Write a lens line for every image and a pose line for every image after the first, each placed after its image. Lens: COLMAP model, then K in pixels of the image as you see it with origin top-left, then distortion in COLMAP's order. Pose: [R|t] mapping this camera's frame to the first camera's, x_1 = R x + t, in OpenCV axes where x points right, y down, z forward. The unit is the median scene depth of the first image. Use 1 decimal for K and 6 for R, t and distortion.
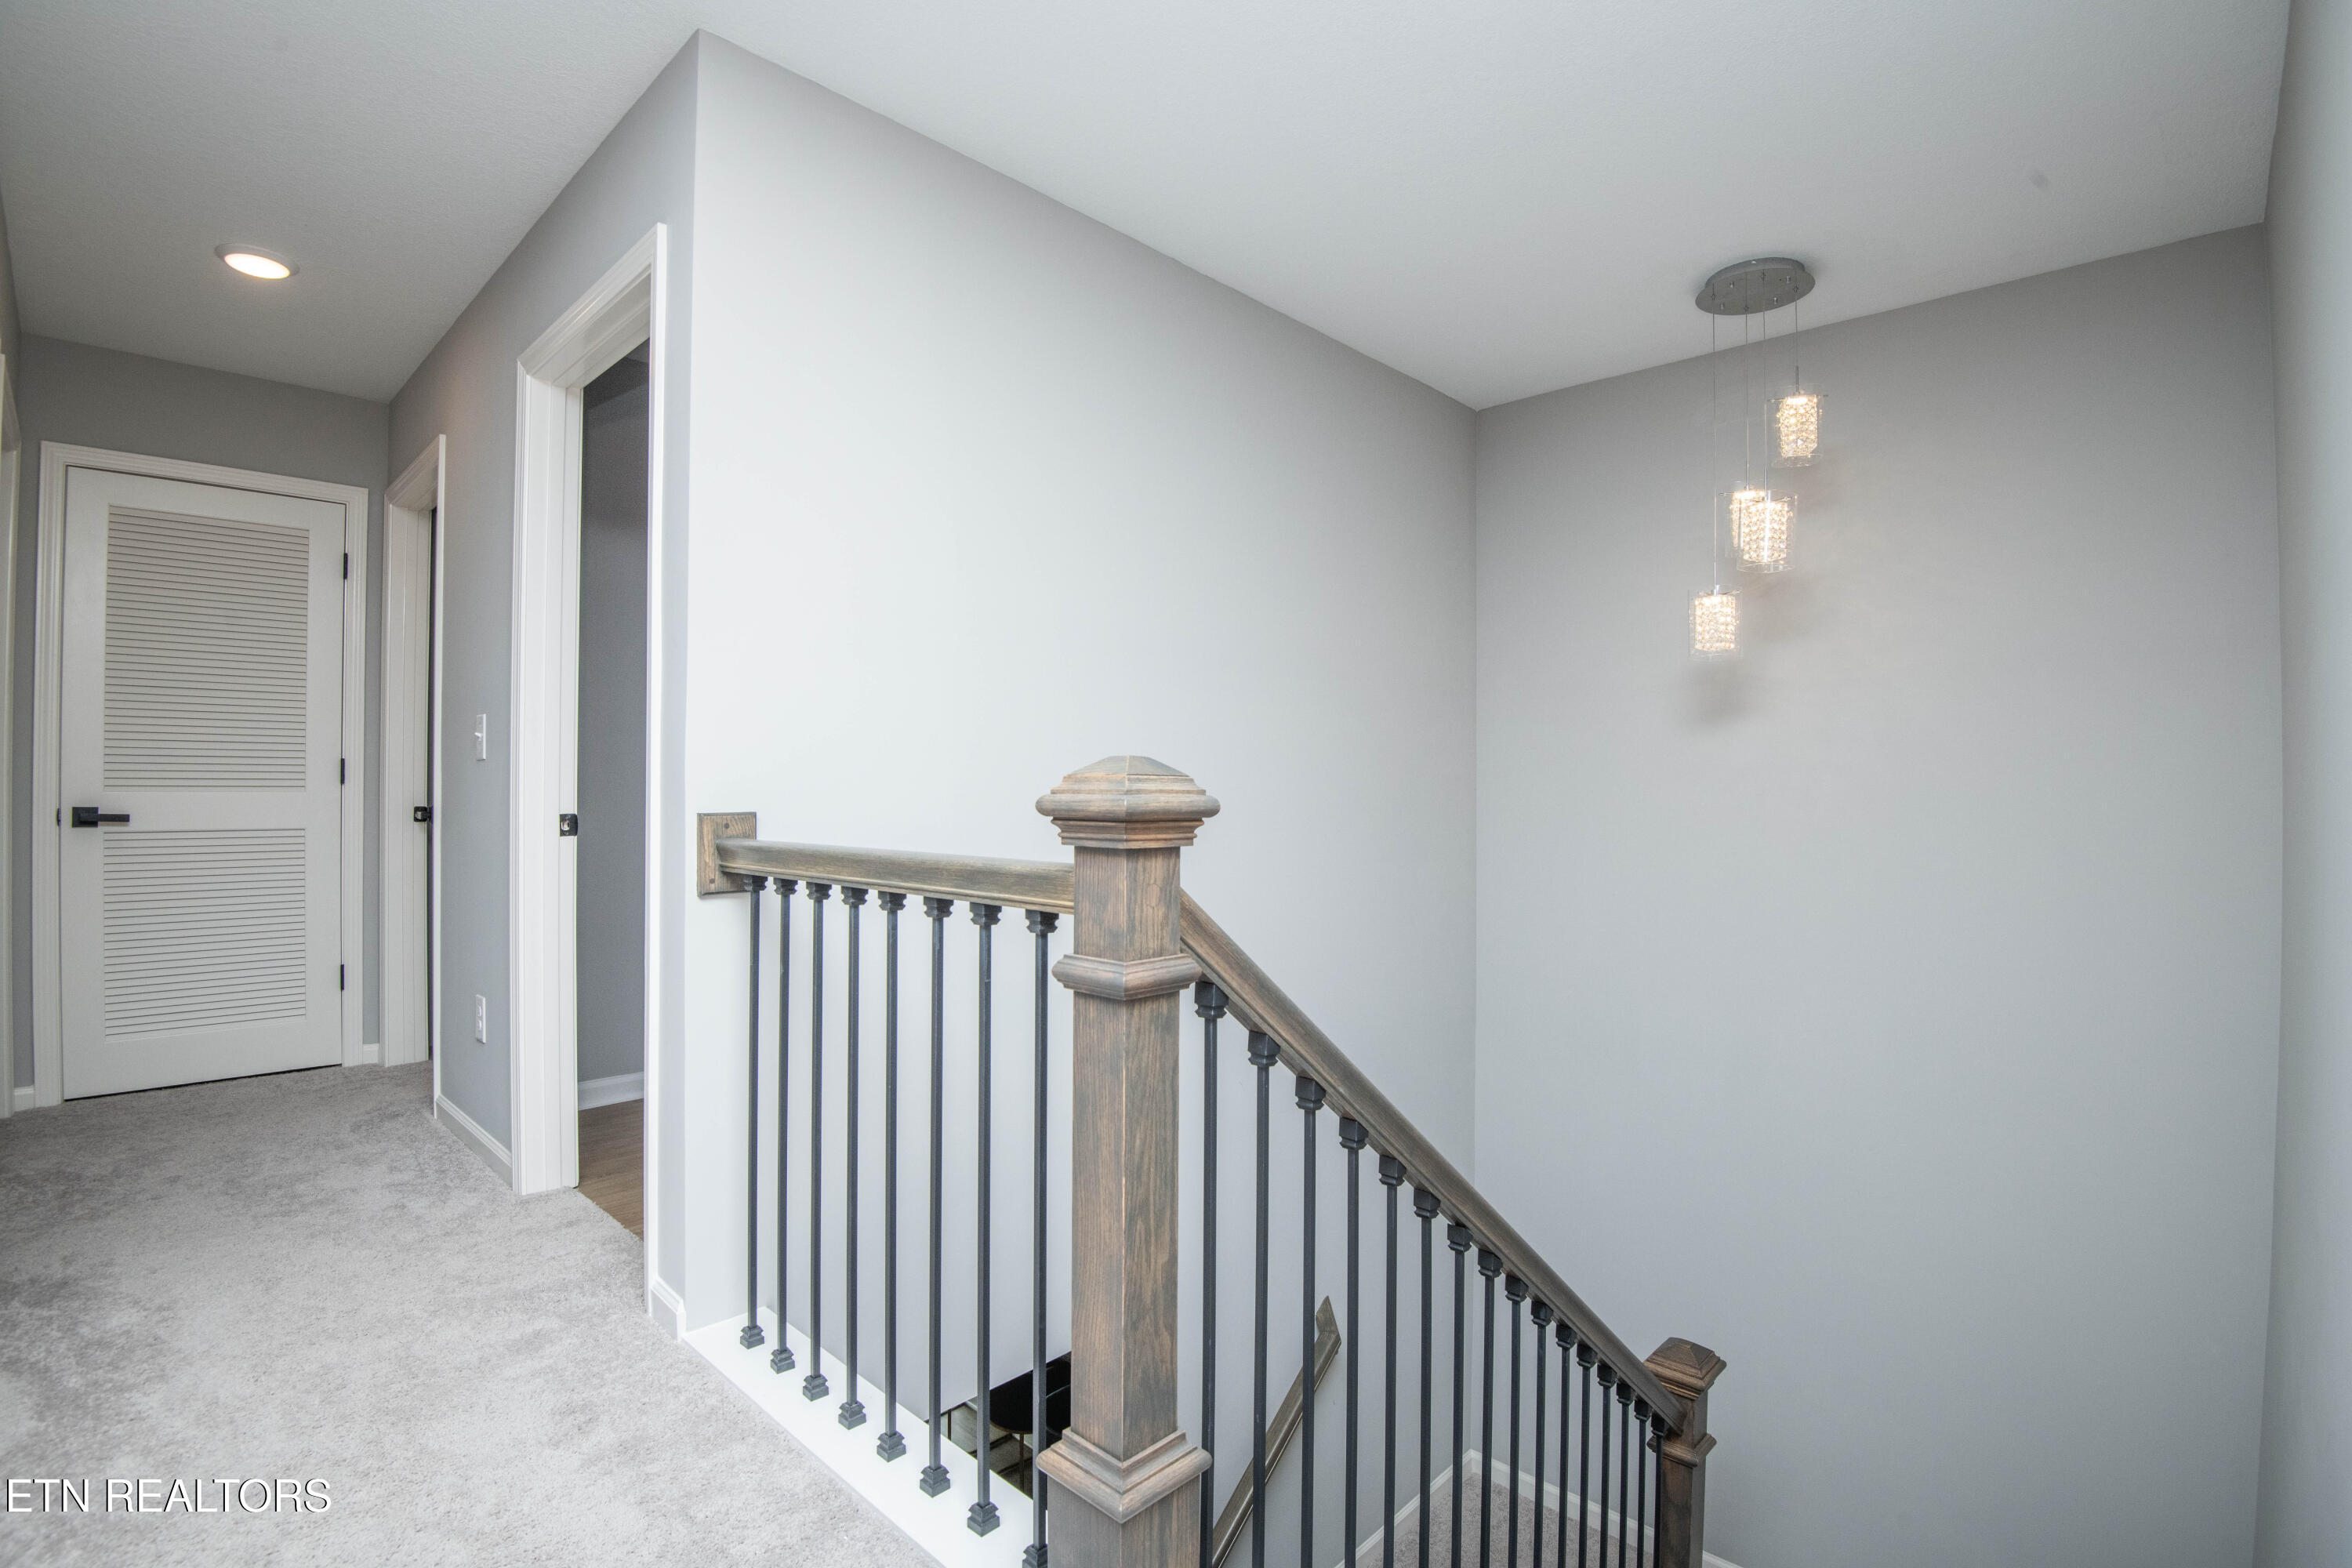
lens RADIAL K [[1085.3, 0, 1170.6], [0, 1085.3, 792.9], [0, 0, 1]] dist [-0.029301, -0.007723]
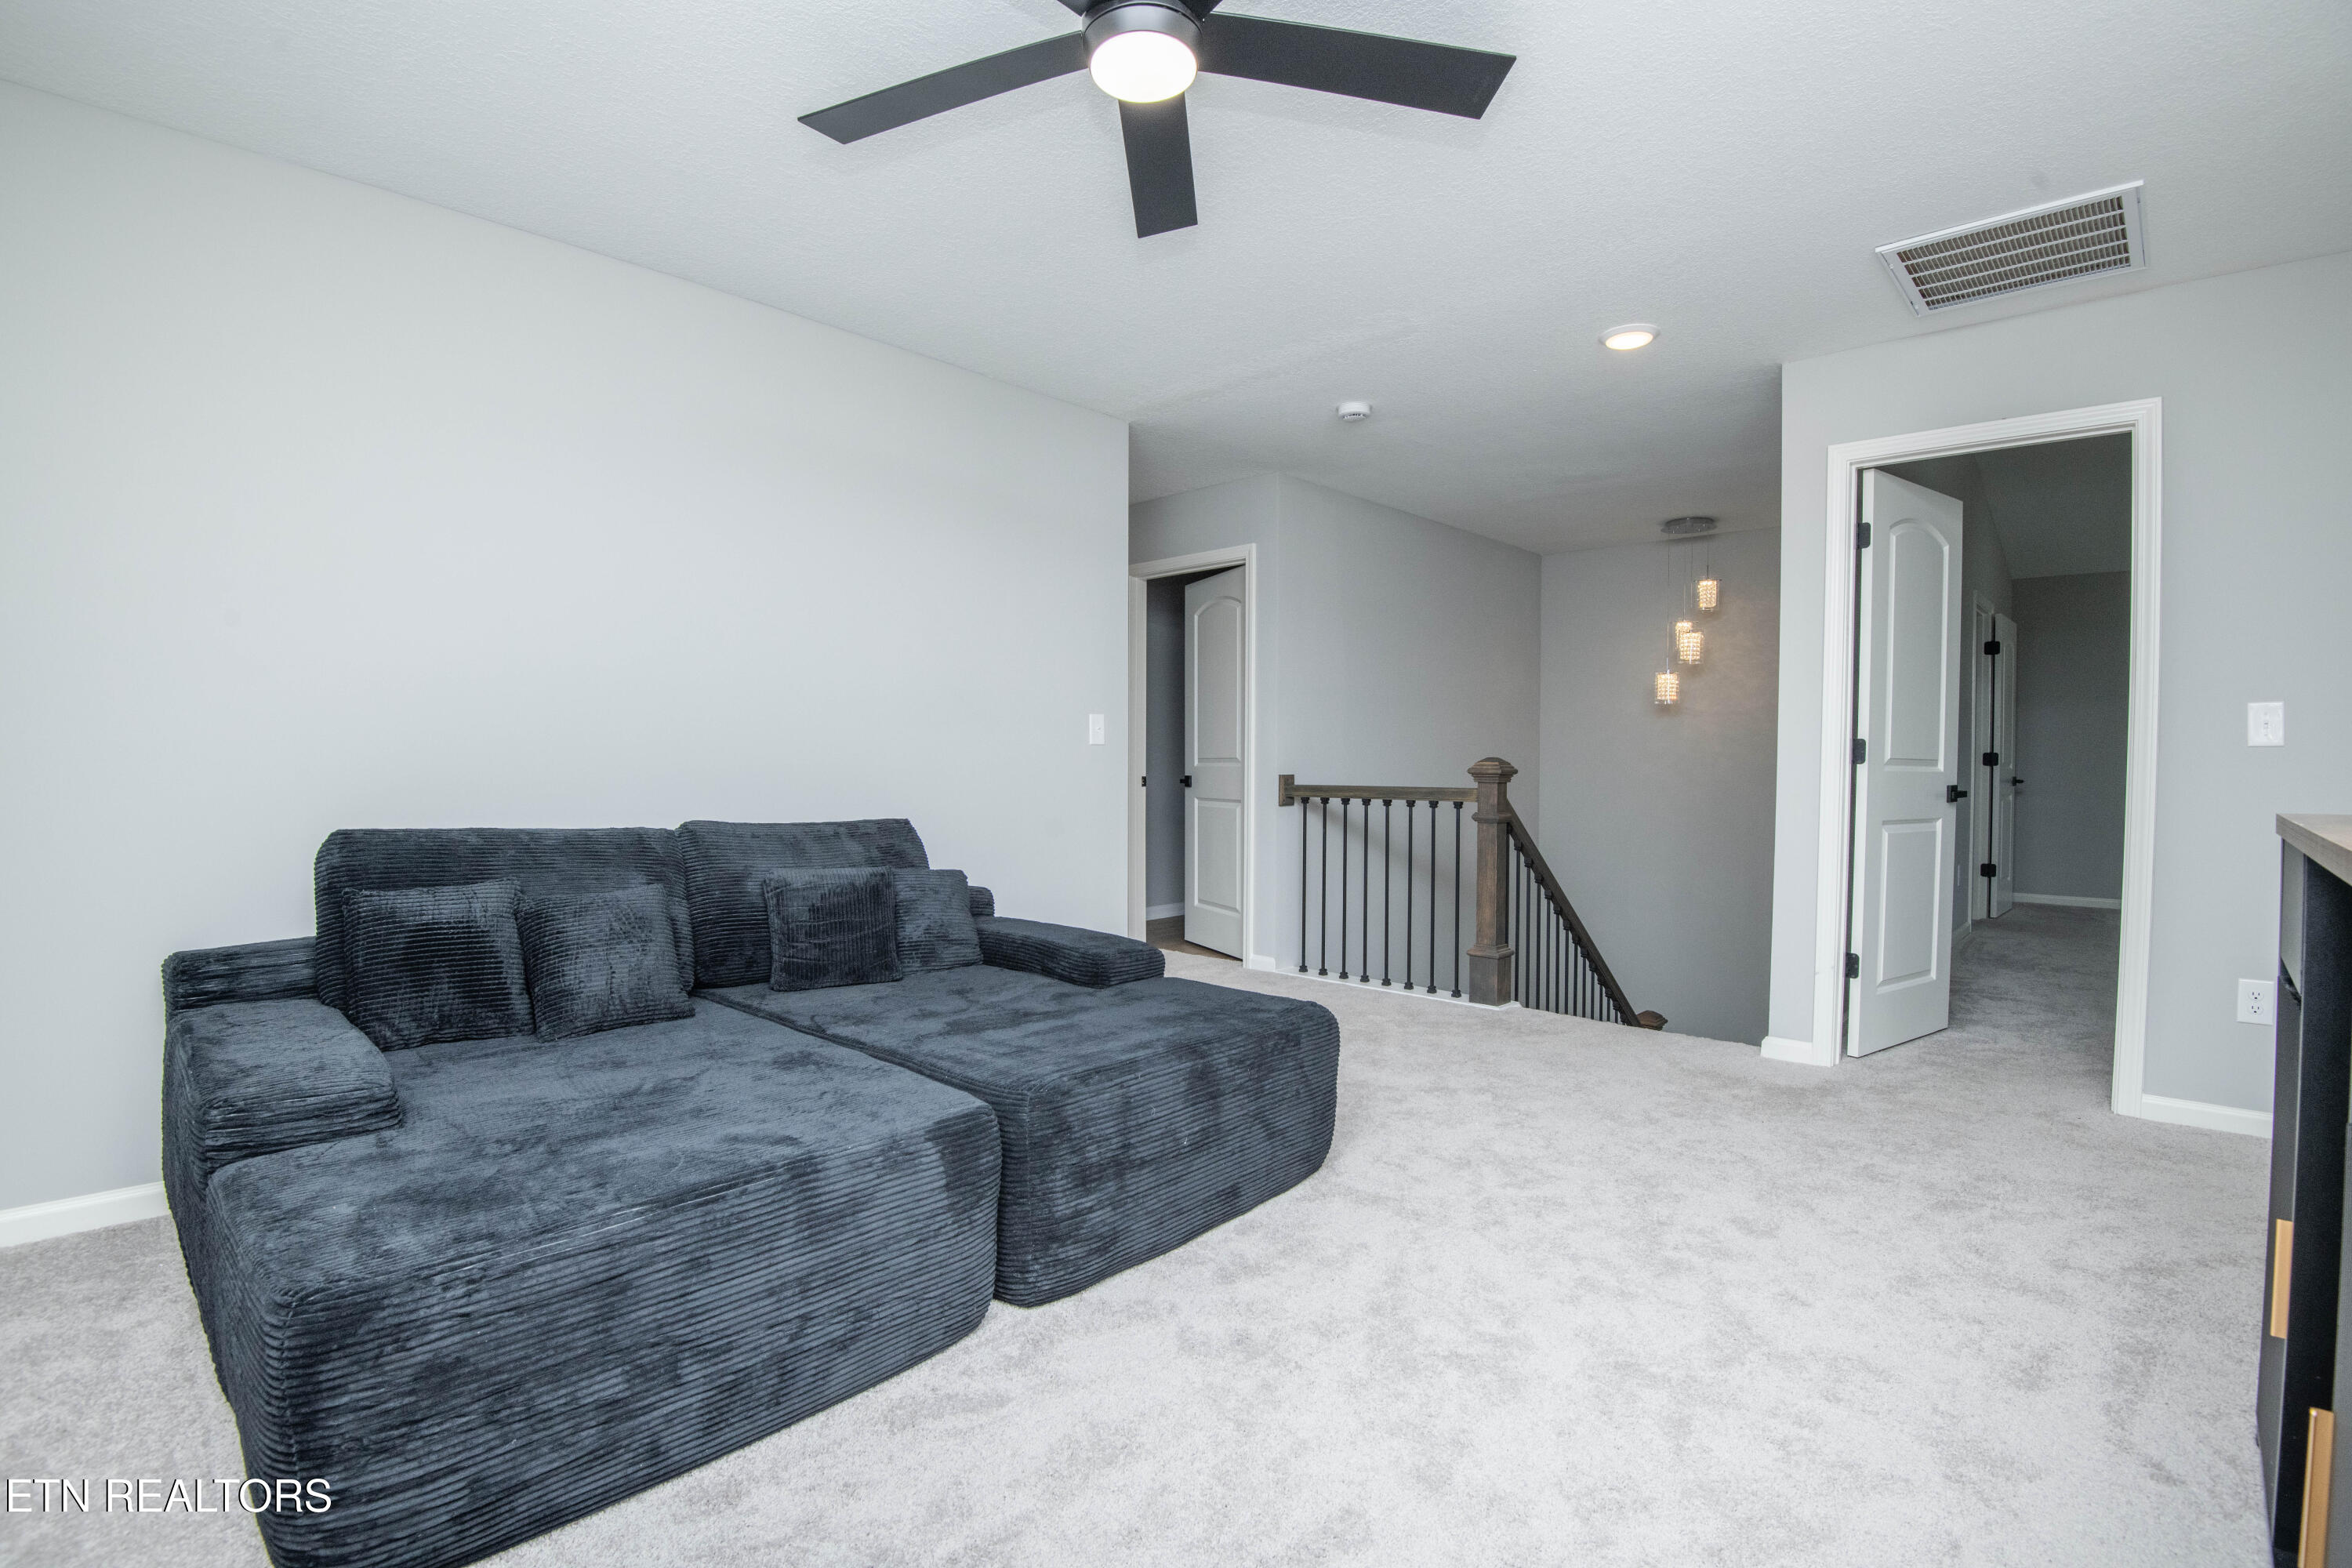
lens RADIAL K [[1085.3, 0, 1172.0], [0, 1085.3, 780.5], [0, 0, 1]] dist [-0.029301, -0.007723]
pose [[0.999930, -0.002316, 0.011586, -0.546165], [0.001975, 0.999566, 0.029405, -0.030104], [-0.011649, -0.029380, 0.999500, -1.226650]]
